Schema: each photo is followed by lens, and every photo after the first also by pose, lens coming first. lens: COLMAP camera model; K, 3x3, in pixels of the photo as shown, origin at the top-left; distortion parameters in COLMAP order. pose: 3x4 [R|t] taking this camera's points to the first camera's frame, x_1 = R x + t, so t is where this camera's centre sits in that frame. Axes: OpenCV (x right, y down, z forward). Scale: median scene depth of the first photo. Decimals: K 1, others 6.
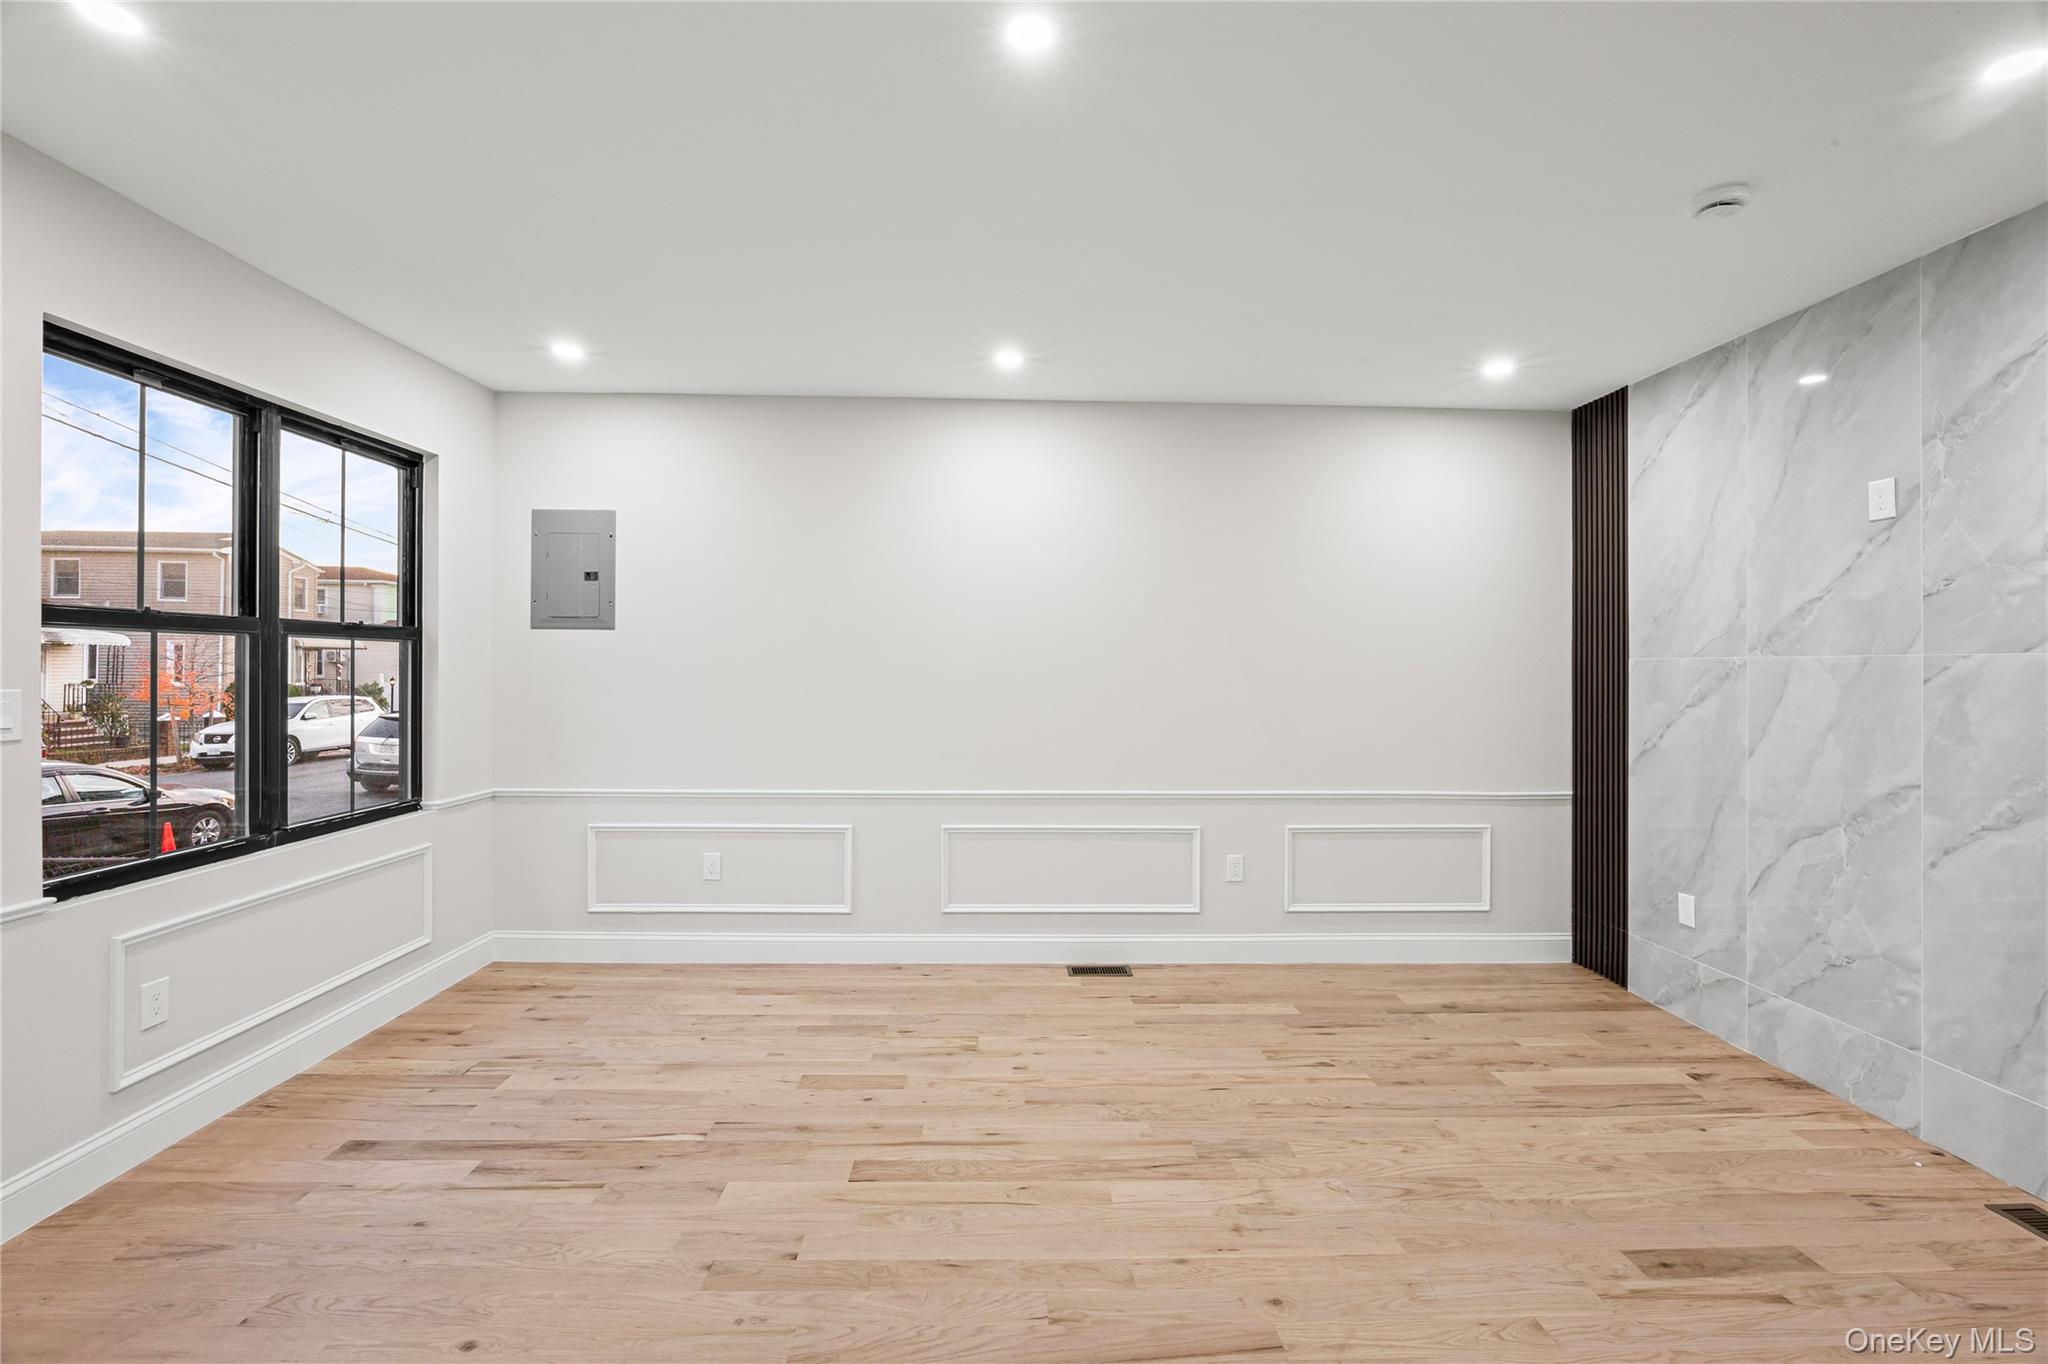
lens RADIAL K [[866.6, 0, 1006.5], [0, 866.6, 662.6], [0, 0, 1]] dist [-0.014201, 0.001174]
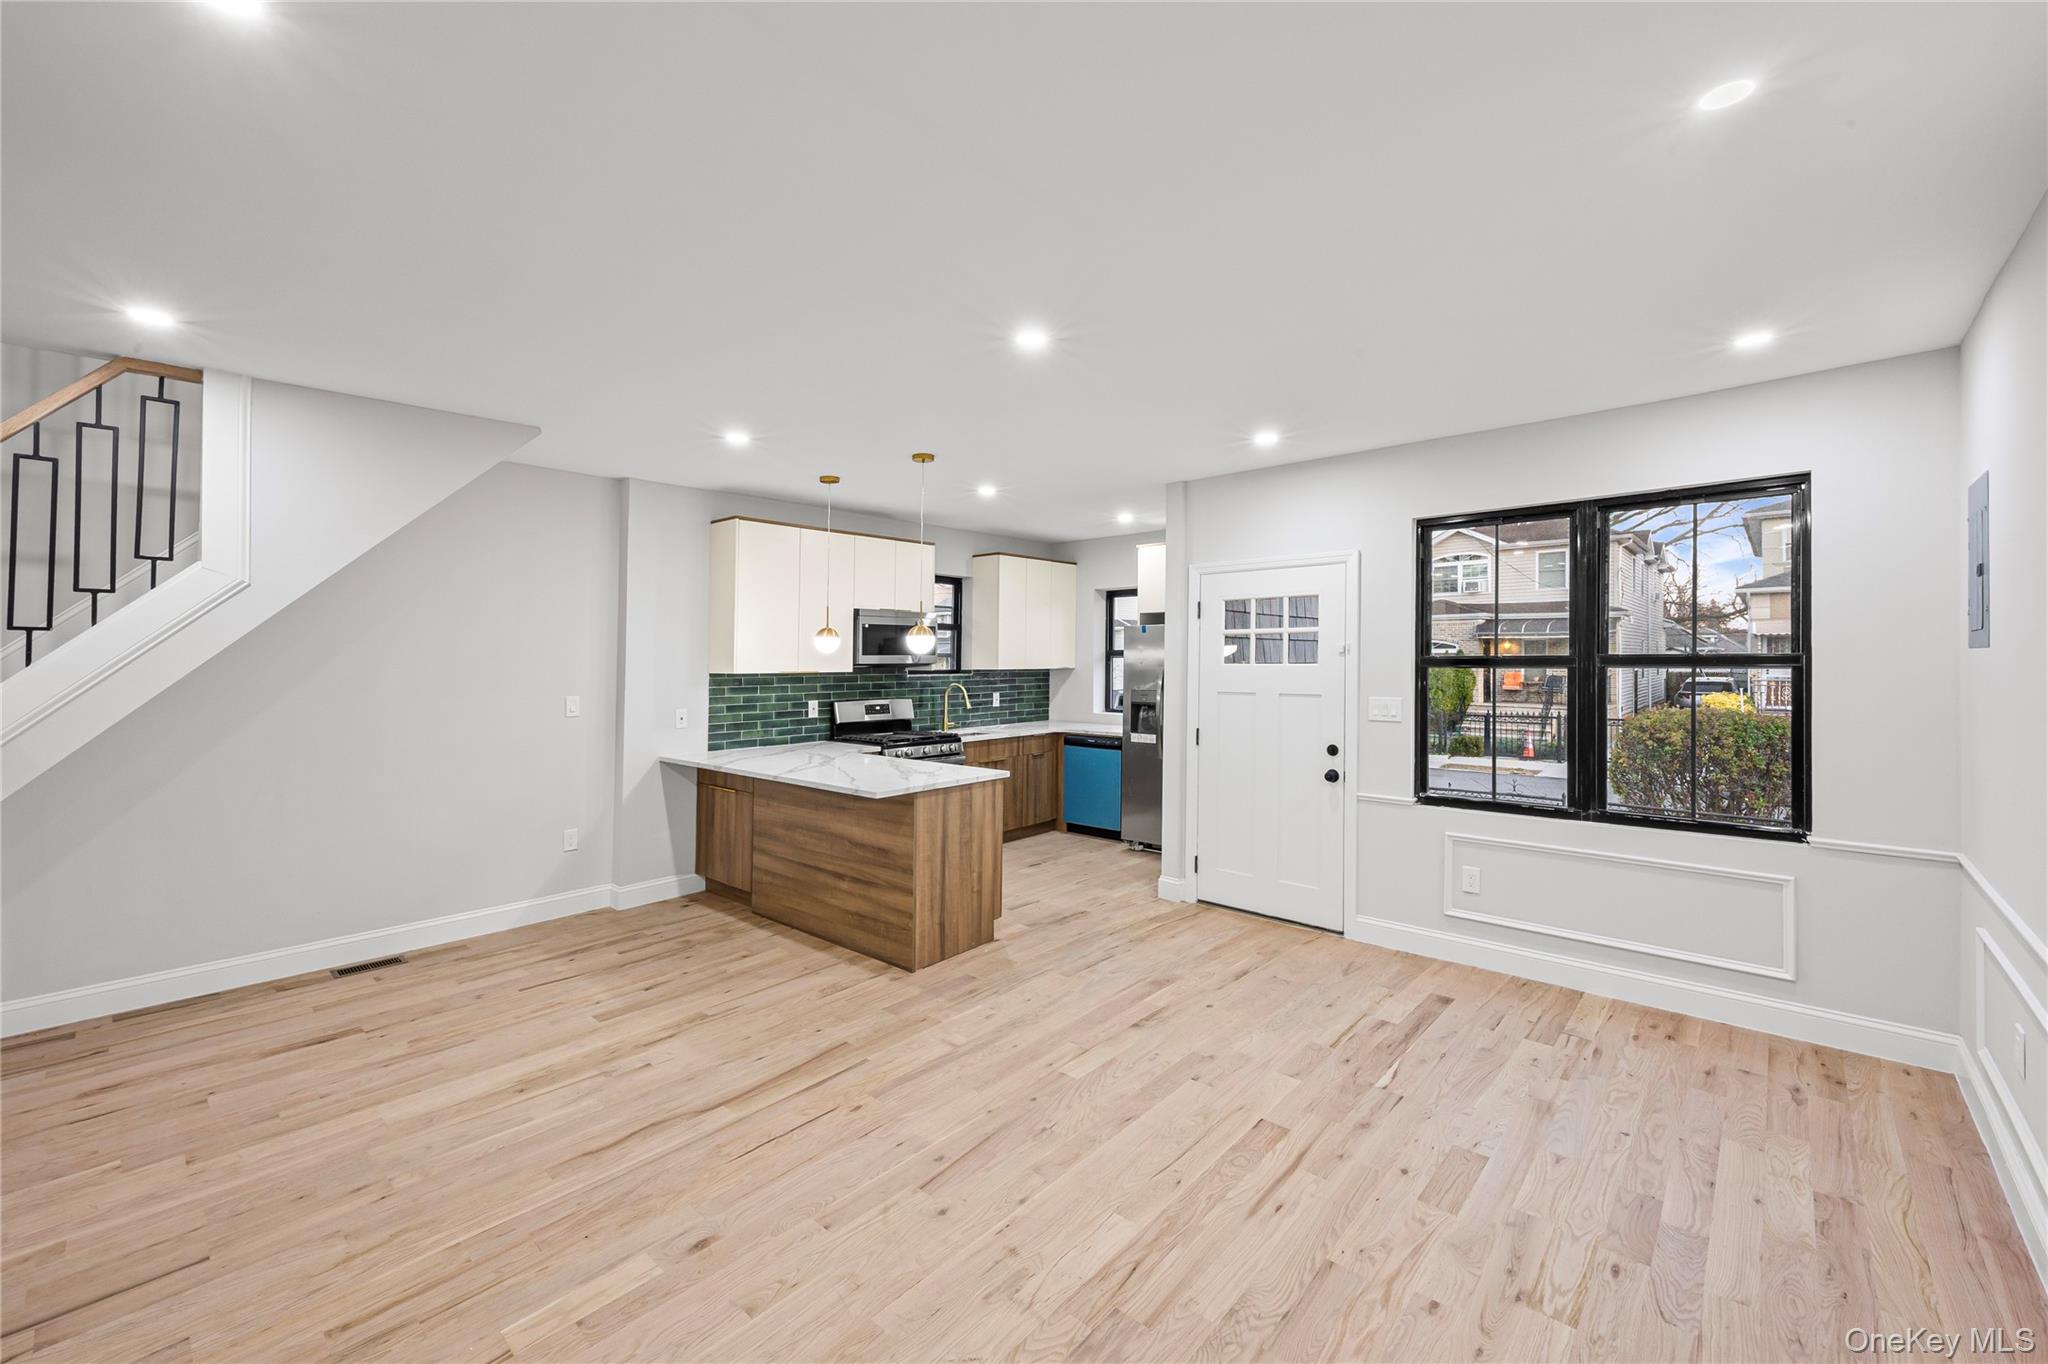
lens RADIAL K [[824.0, 0, 1038.0], [0, 824.0, 647.6], [0, 0, 1]] dist [0.001872, -0.000172]
pose [[-0.667162, -0.017185, -0.744714, 0.700342], [0.001934, 0.999691, -0.024801, -0.031420], [0.744910, -0.017986, -0.666922, 1.188895]]
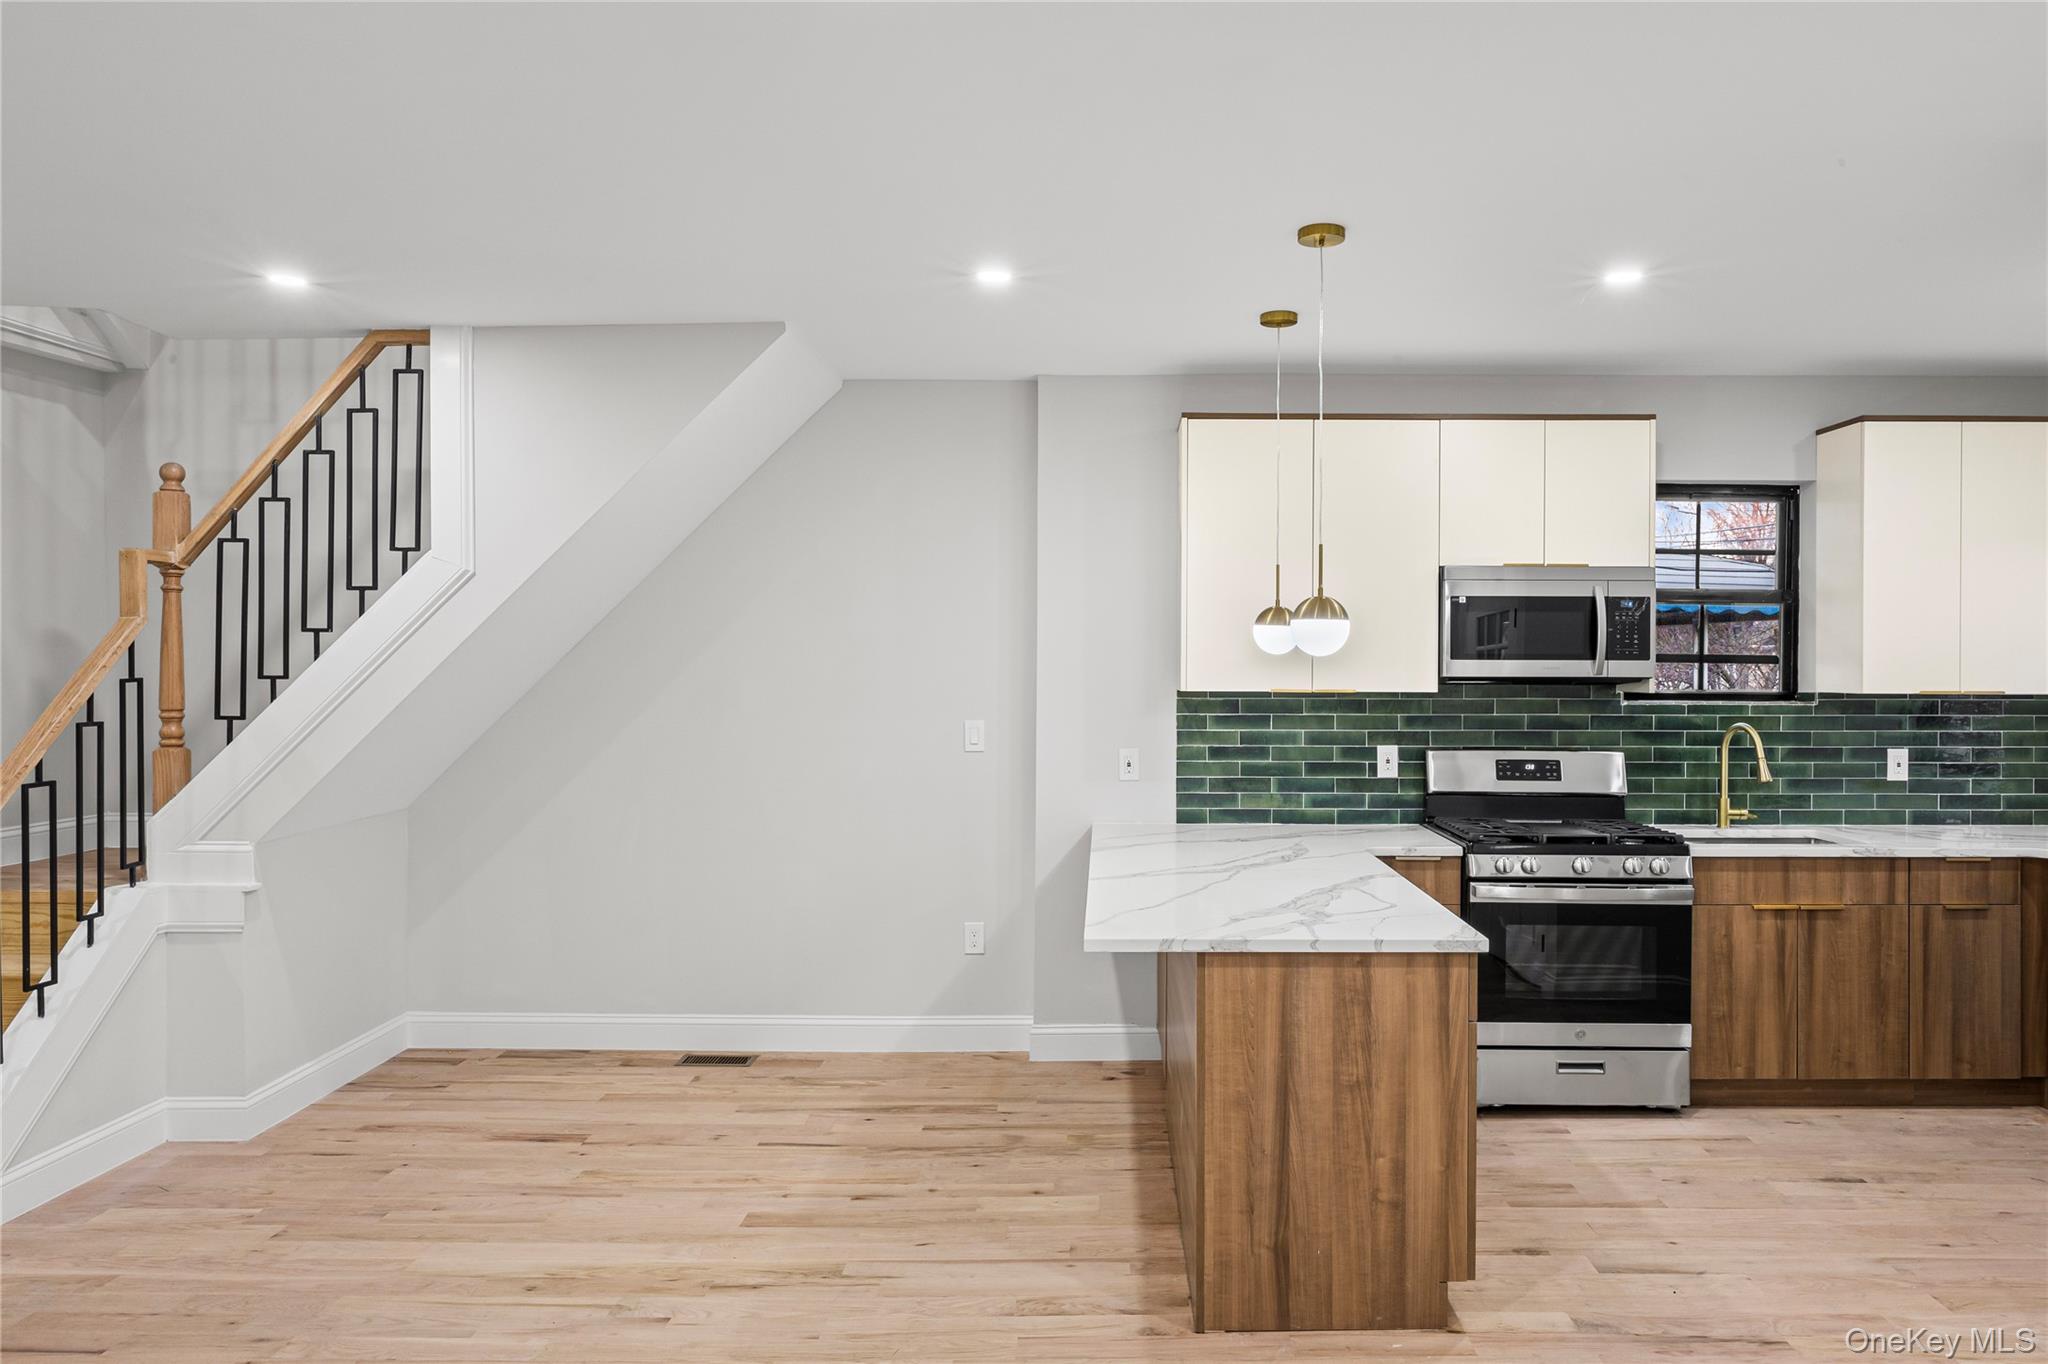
lens RADIAL K [[1352.7, 0, 1103.2], [0, 1352.7, 663.8], [0, 0, 1]] dist [-0.007937, 0.003937]
pose [[-0.999837, -0.011324, 0.014035, -0.094206], [-0.011433, 0.999905, -0.007734, -0.040439], [-0.013946, -0.007893, -0.999872, 1.174114]]
